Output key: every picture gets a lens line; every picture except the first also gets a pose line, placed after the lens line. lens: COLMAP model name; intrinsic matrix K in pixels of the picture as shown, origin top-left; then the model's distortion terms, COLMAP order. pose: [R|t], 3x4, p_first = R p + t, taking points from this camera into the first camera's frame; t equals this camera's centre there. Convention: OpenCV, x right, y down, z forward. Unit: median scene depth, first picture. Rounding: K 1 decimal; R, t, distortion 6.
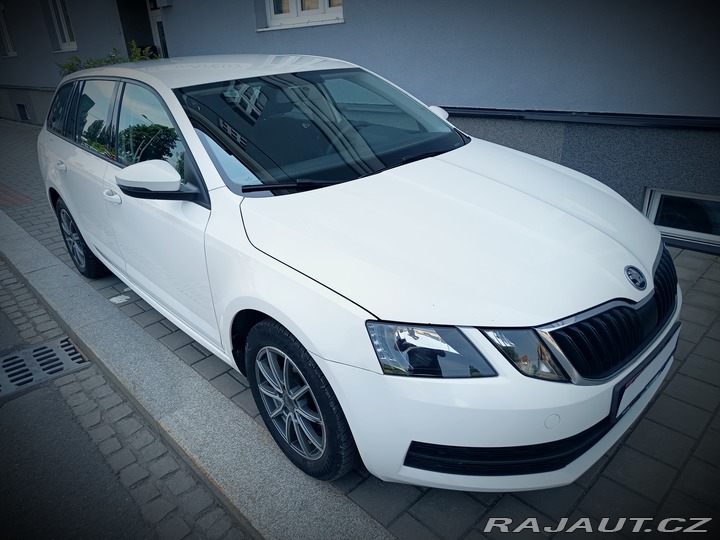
lens RADIAL K [[548.0, 0, 360.0], [0, 548.0, 270.0], [0, 0, 1]] dist [0.009275, 0.002772]
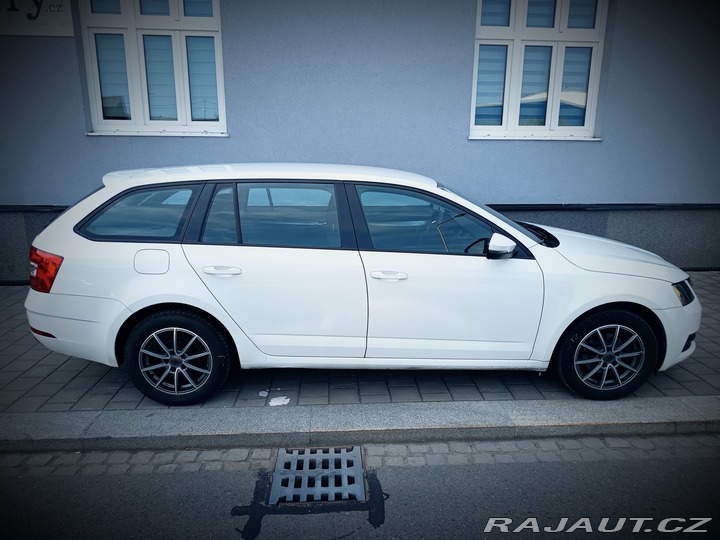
lens RADIAL K [[548.0, 0, 360.0], [0, 548.0, 270.0], [0, 0, 1]] dist [0.009275, 0.002772]
pose [[0.606262, -0.118496, 0.786387, -1.198929], [0.266691, 0.961871, -0.060666, -0.079294], [-0.749214, 0.246502, 0.614748, 0.281966]]
